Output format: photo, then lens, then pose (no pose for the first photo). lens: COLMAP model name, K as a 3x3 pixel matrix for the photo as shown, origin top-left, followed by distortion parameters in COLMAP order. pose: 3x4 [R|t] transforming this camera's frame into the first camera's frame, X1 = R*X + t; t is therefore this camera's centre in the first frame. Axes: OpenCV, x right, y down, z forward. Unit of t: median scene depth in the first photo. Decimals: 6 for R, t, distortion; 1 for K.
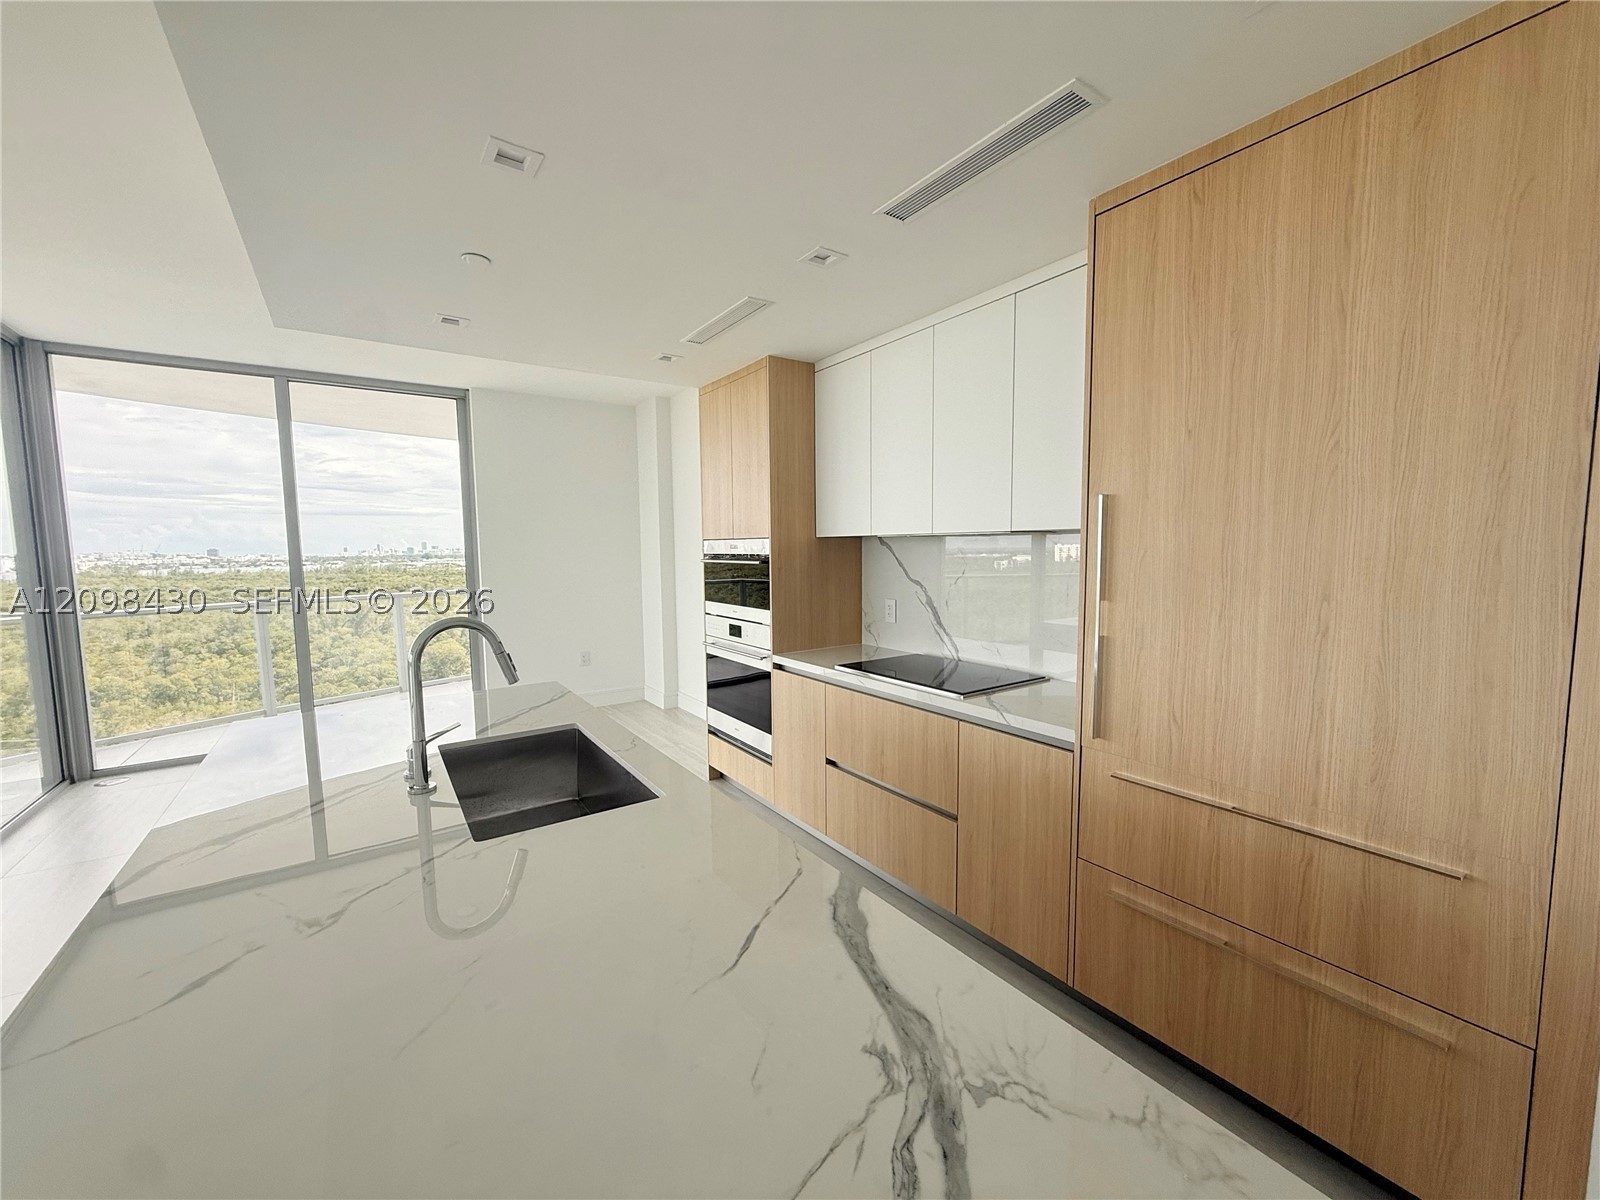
lens RADIAL K [[634.3, 0, 791.5], [0, 634.3, 603.4], [0, 0, 1]] dist [0.001396, -0.000125]
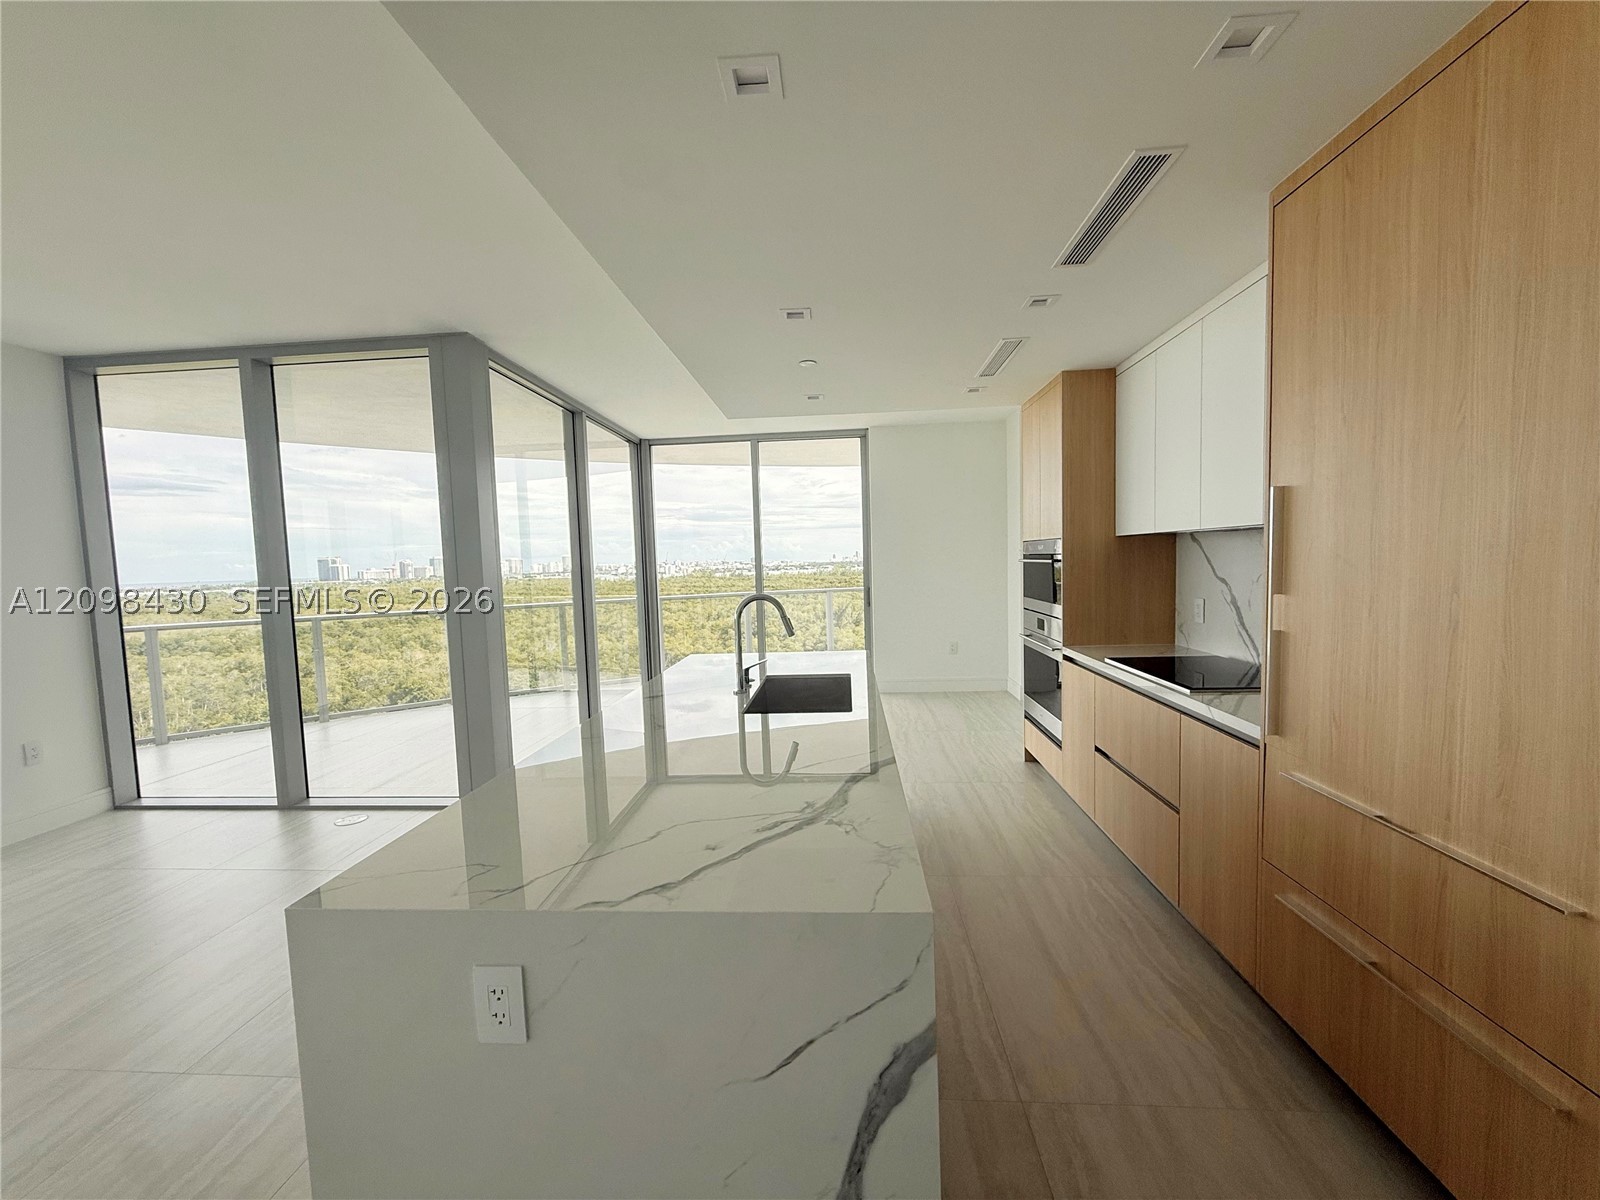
lens RADIAL K [[633.4, 0, 795.2], [0, 633.4, 602.5], [0, 0, 1]] dist [0.000897, 0.000418]
pose [[0.781263, 0.029661, -0.623497, 0.292142], [-0.033495, 0.999423, 0.005575, 0.015856], [0.623303, 0.016529, 0.781806, -0.129865]]
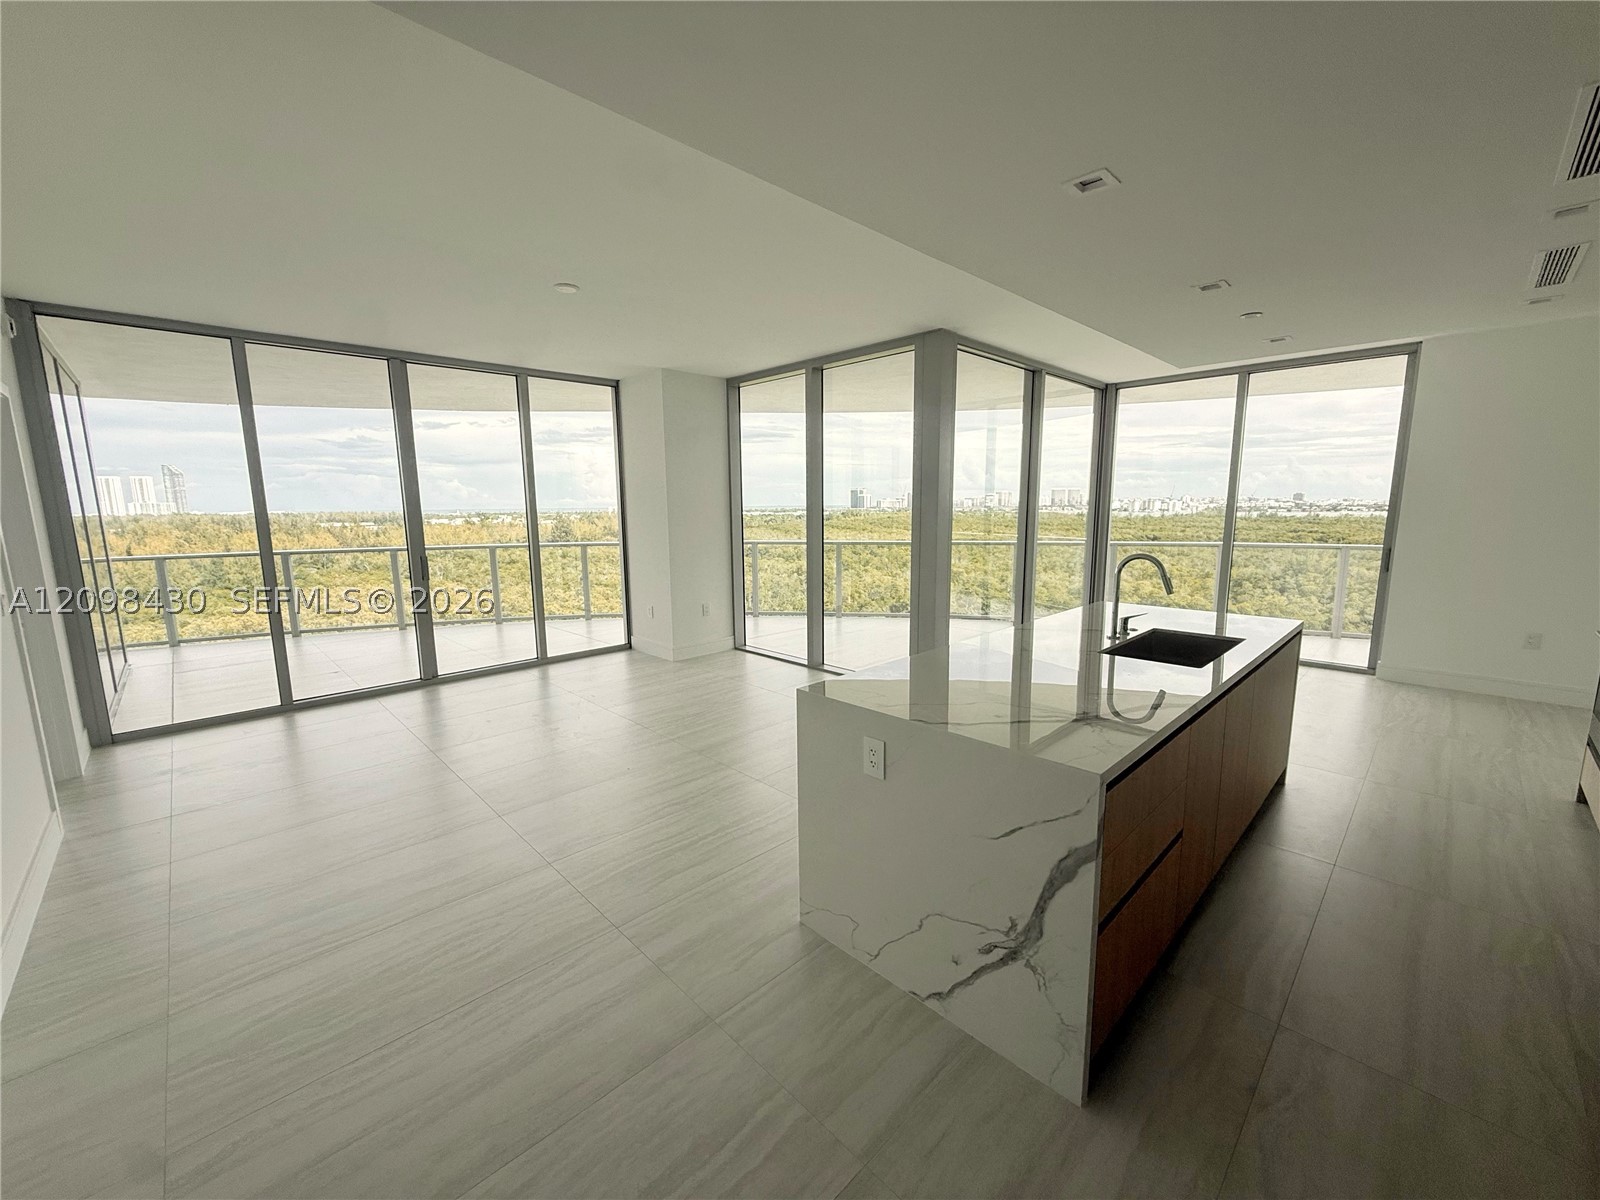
lens RADIAL K [[633.4, 0, 795.2], [0, 633.4, 602.5], [0, 0, 1]] dist [0.000897, 0.000418]
pose [[0.165335, 0.162962, -0.972681, 0.564805], [-0.079111, 0.985267, 0.151624, -0.018473], [0.983059, 0.051881, 0.175791, -0.167210]]
